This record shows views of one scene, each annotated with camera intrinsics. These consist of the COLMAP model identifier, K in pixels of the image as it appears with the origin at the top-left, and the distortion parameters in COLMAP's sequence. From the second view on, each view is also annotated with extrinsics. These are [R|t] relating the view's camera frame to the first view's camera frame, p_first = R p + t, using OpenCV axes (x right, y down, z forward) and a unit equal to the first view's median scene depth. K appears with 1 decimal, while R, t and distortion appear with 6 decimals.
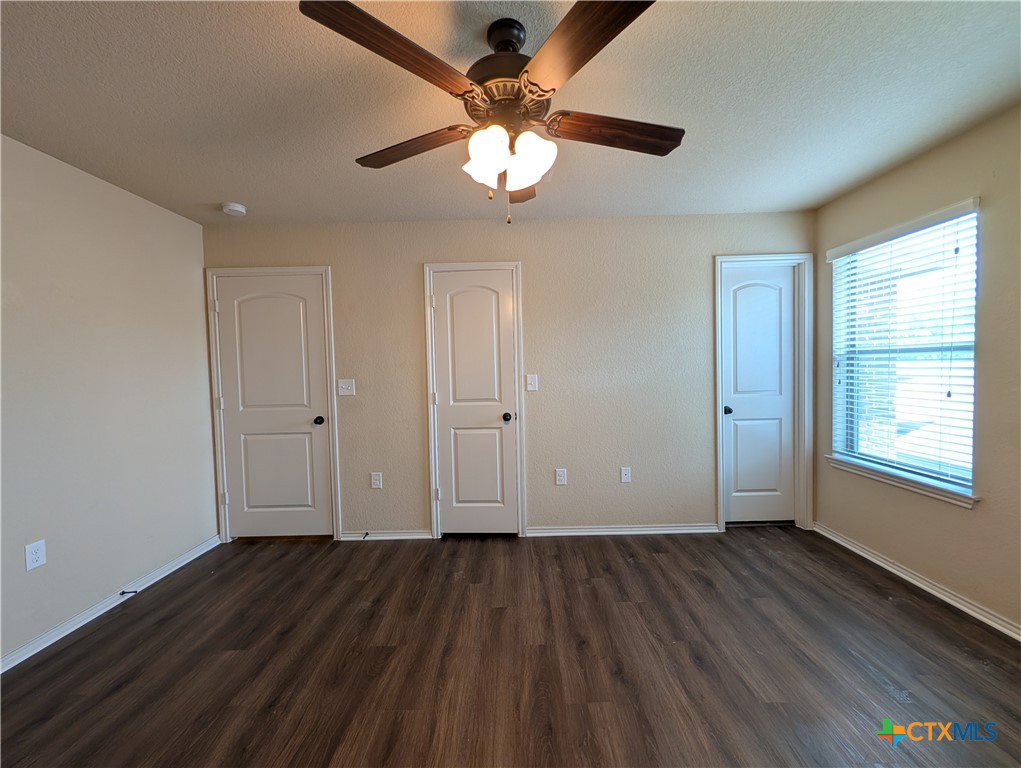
lens RADIAL K [[395.2, 0, 511.5], [0, 395.2, 378.8], [0, 0, 1]] dist [-0.000343, -0.000323]
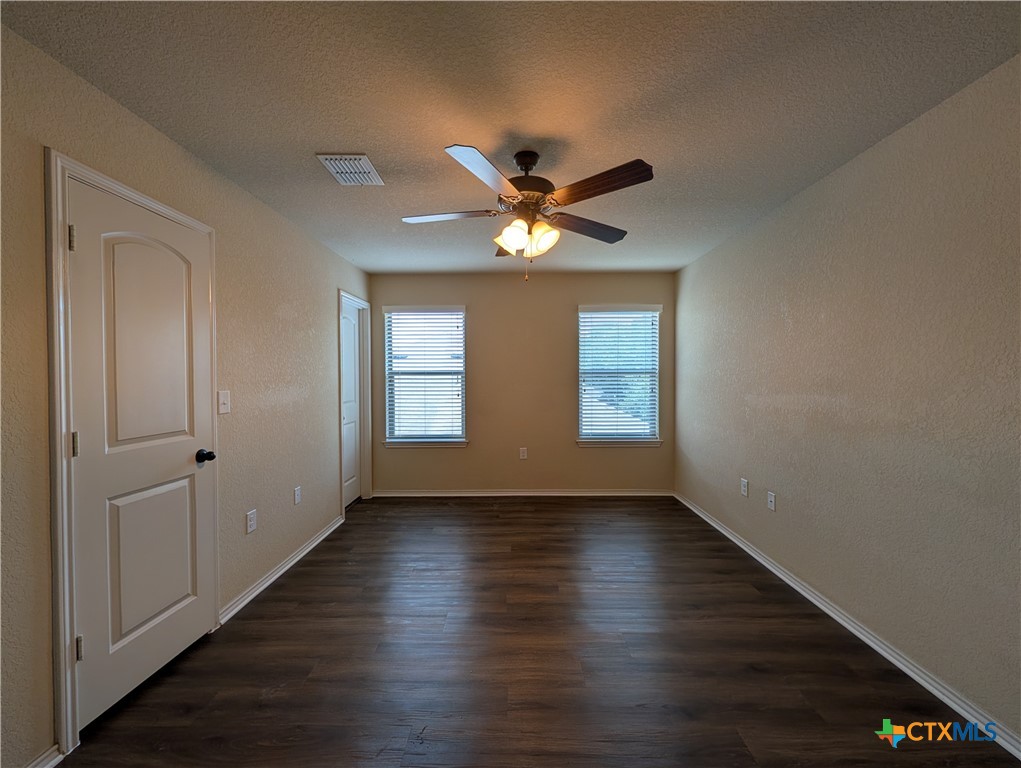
lens RADIAL K [[392.3, 0, 508.6], [0, 392.3, 381.4], [0, 0, 1]] dist [0.022677, 0.000108]
pose [[0.018906, 0.008334, 0.999787, -0.715442], [0.038666, 0.999211, -0.009060, -0.001145], [-0.999073, 0.038829, 0.018569, 0.511957]]
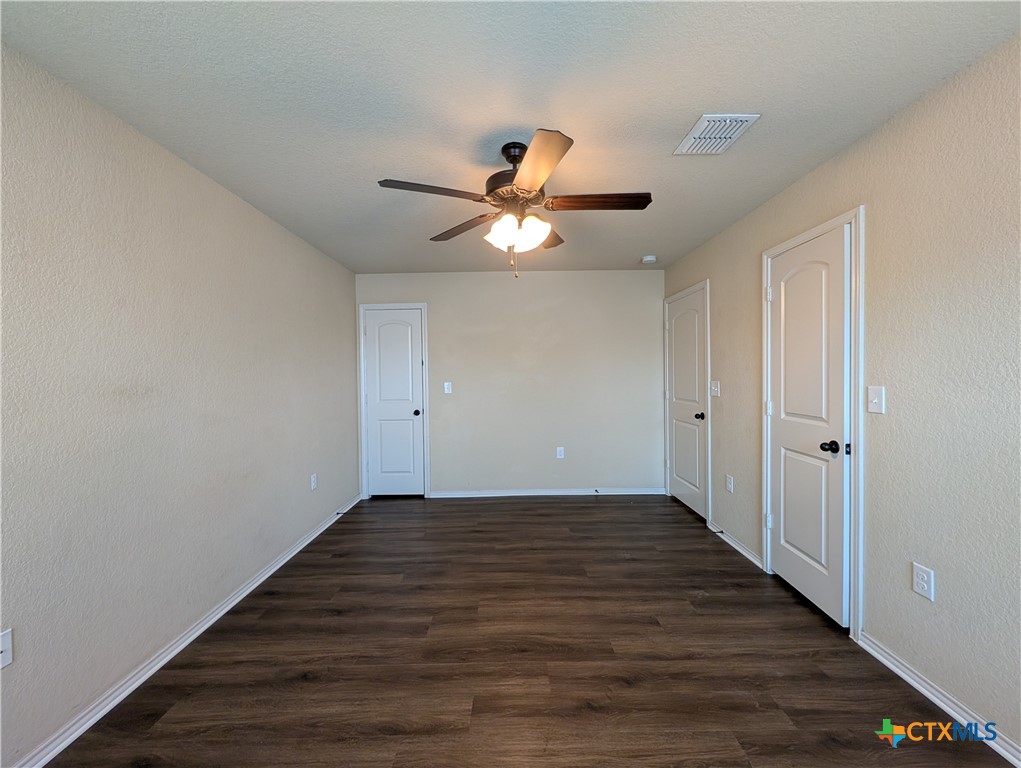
lens RADIAL K [[395.2, 0, 511.5], [0, 395.2, 378.8], [0, 0, 1]] dist [-0.000343, -0.000323]
pose [[0.007743, 0.036870, -0.999290, 0.704338], [-0.021339, 0.999099, 0.036698, -0.034965], [0.999742, 0.021040, 0.008523, 0.475755]]
